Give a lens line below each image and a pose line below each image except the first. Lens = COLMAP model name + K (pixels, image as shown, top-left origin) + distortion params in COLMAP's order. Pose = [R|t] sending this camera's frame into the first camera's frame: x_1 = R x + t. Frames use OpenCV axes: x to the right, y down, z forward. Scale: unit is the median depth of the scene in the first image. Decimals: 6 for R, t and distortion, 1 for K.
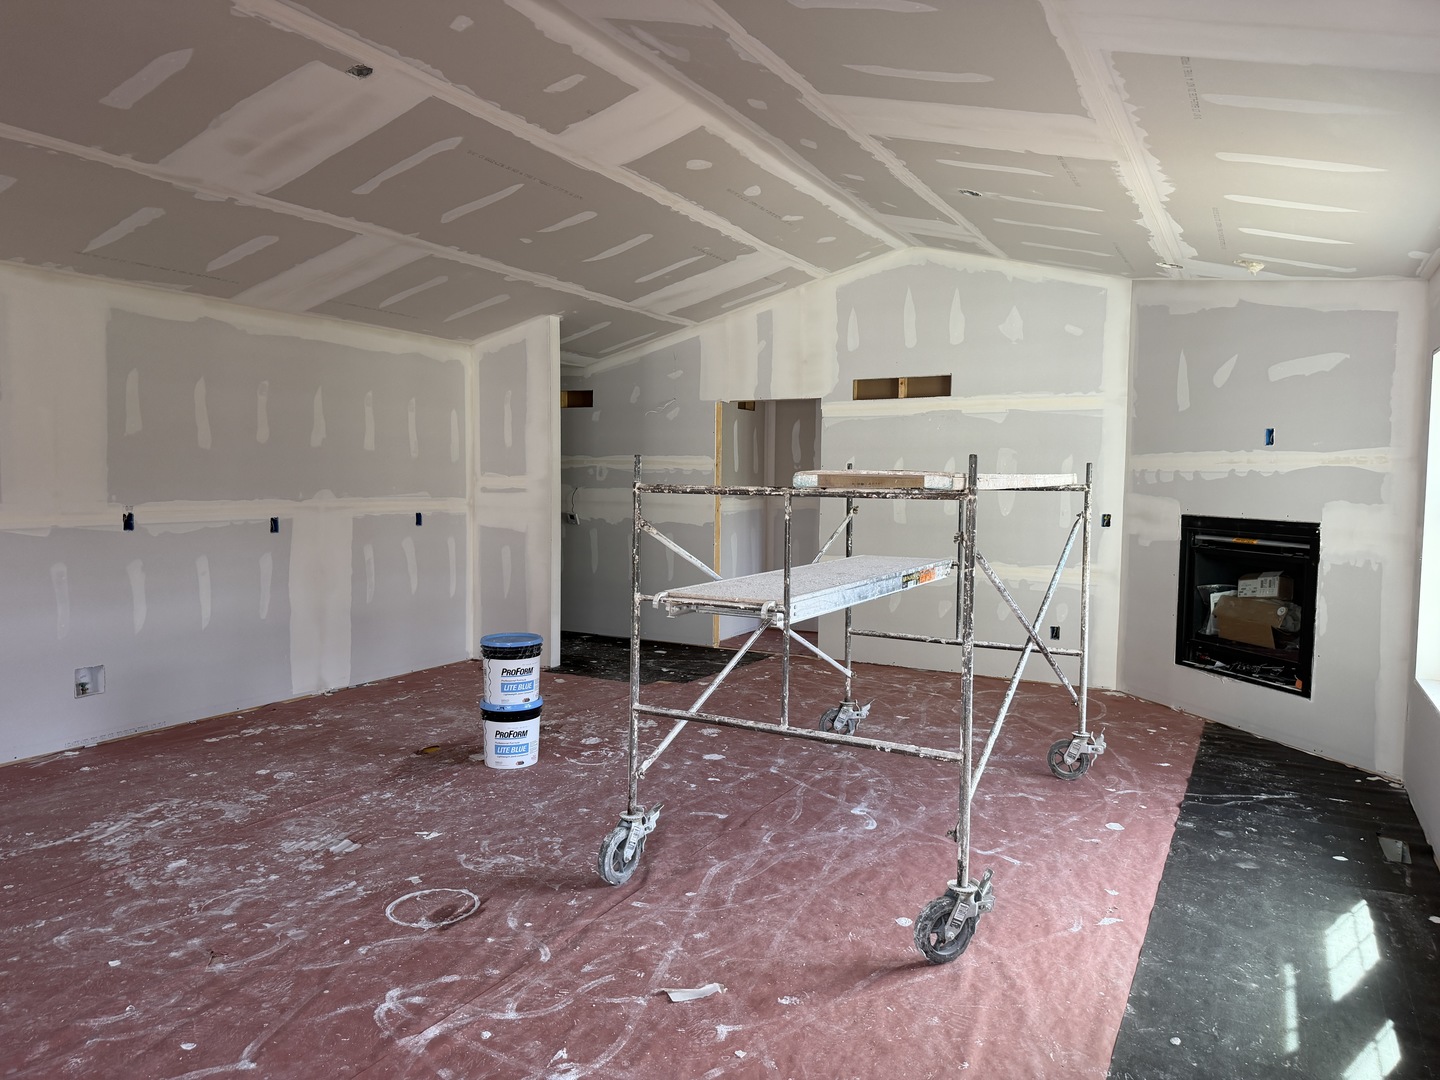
lens RADIAL K [[1015.2, 0, 714.1], [0, 1015.2, 545.5], [0, 0, 1]] dist [0.034712, -0.013704]
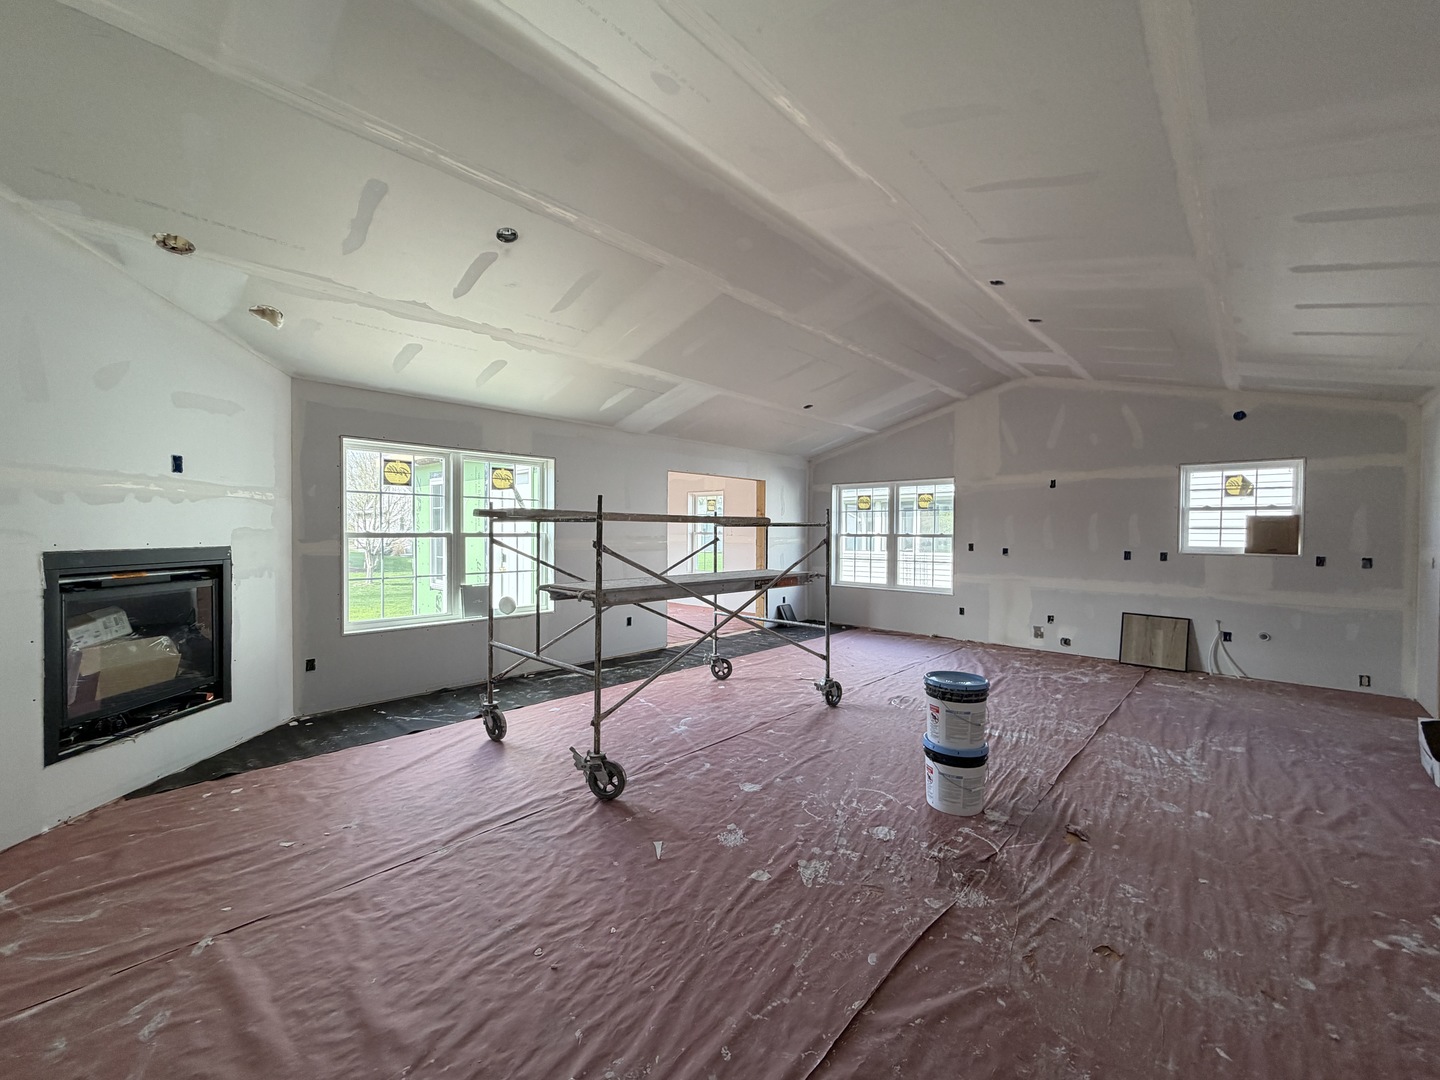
lens RADIAL K [[586.5, 0, 722.7], [0, 586.5, 543.5], [0, 0, 1]] dist [-0.004209, 0.000556]
pose [[-0.971587, -0.022707, 0.235591, -0.092512], [-0.001293, 0.995882, 0.090654, -0.077277], [-0.236679, 0.087773, -0.967615, 1.348778]]
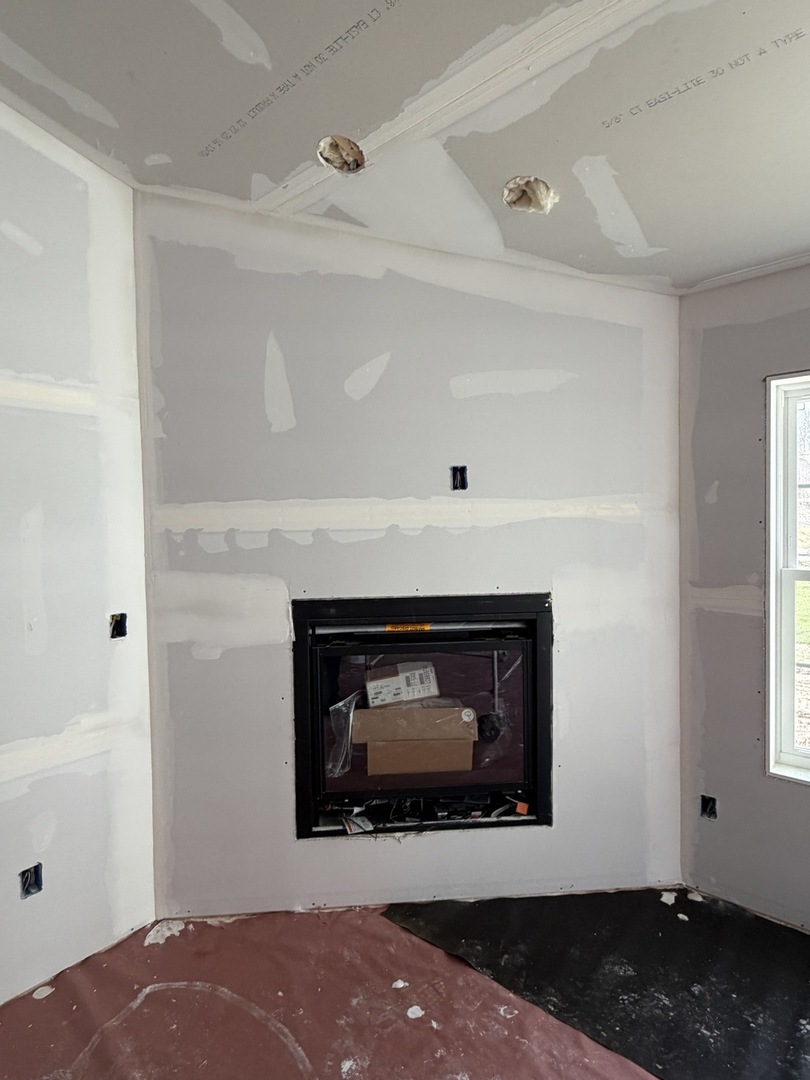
lens RADIAL K [[580.7, 0, 406.8], [0, 580.7, 536.8], [0, 0, 1]] dist [0.004556, -0.003435]
pose [[0.198556, -0.048396, 0.978894, 0.136680], [0.090215, 0.995442, 0.030915, -0.076988], [-0.975929, 0.082173, 0.202017, 0.907349]]
